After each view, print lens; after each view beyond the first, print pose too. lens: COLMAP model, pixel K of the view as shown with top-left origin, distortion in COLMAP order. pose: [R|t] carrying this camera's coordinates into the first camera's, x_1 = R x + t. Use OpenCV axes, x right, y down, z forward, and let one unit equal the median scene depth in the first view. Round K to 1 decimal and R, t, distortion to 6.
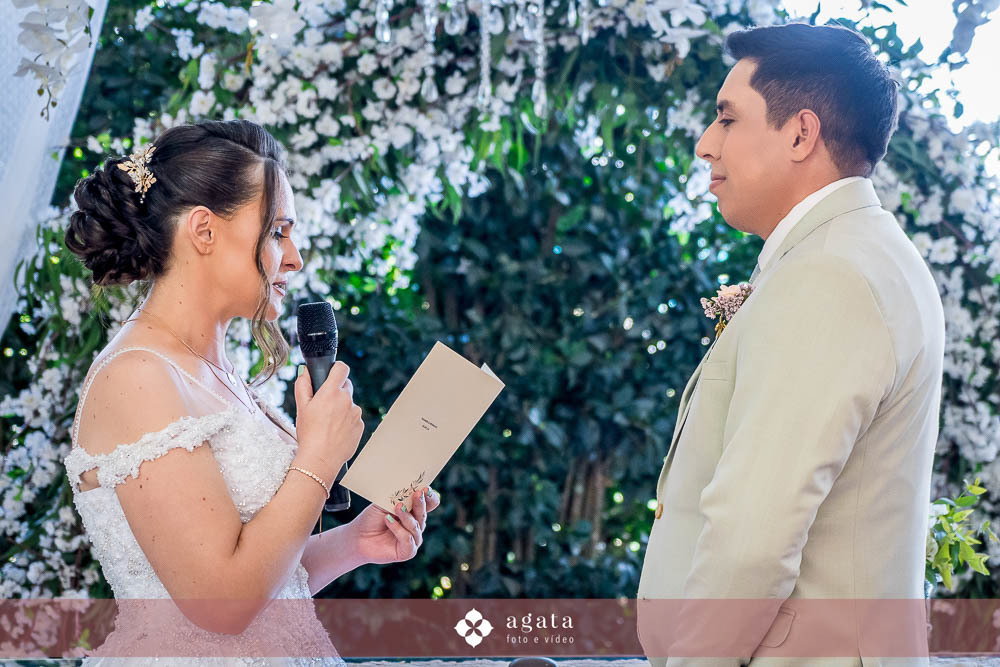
lens RADIAL K [[3036.9, 0, 499.8], [0, 3036.9, 336.0], [0, 0, 1]] dist [0.044018, 0.000000]
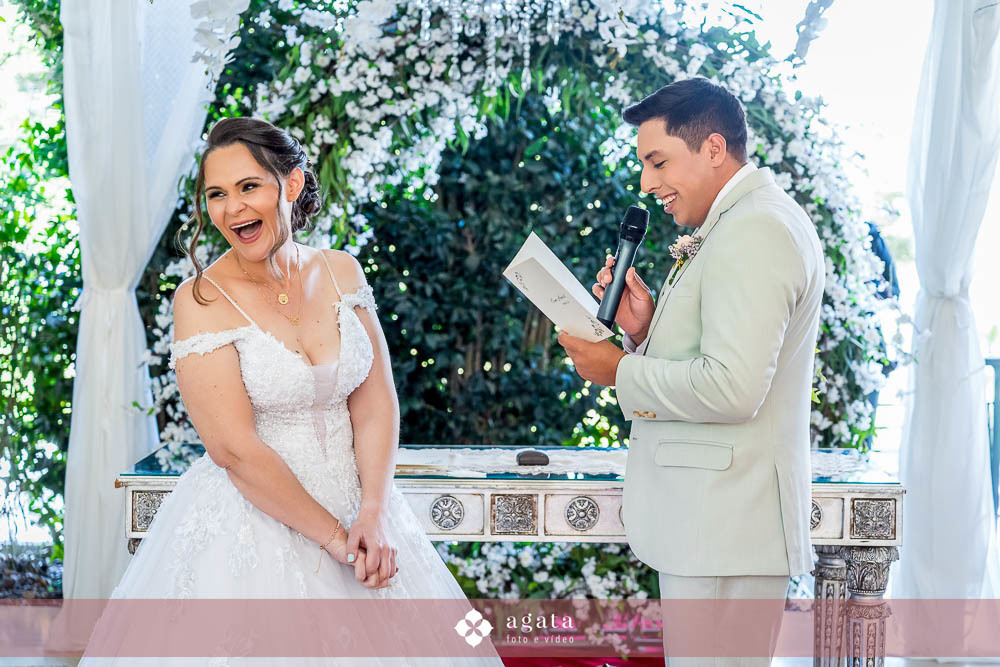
lens RADIAL K [[2063.8, 0, 496.3], [0, 2063.8, 326.1], [0, 0, 1]] dist [-0.009083, 0.000000]
pose [[0.999516, 0.016239, 0.026520, -0.025804], [-0.017946, 0.997695, 0.065443, -0.020037], [-0.025396, -0.065887, 0.997504, -0.047516]]
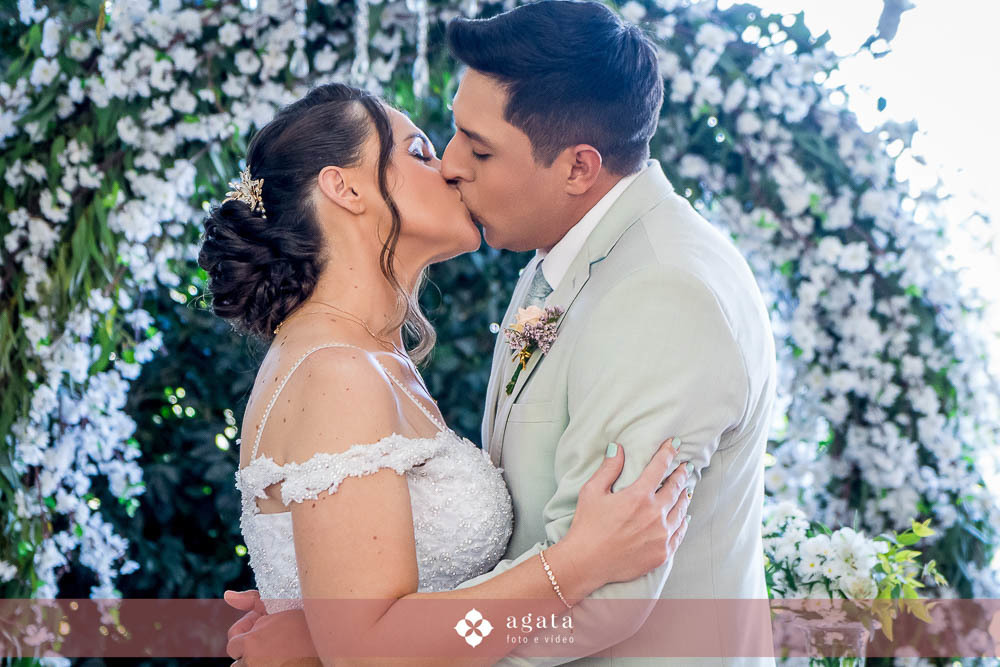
lens RADIAL K [[3036.9, 0, 507.2], [0, 3036.9, 341.2], [0, 0, 1]] dist [0.044018, 0.000000]
pose [[0.997849, 0.026327, 0.060031, -0.012587], [-0.026408, 0.999651, 0.000567, -0.000468], [-0.059995, -0.002151, 0.998196, 0.085770]]
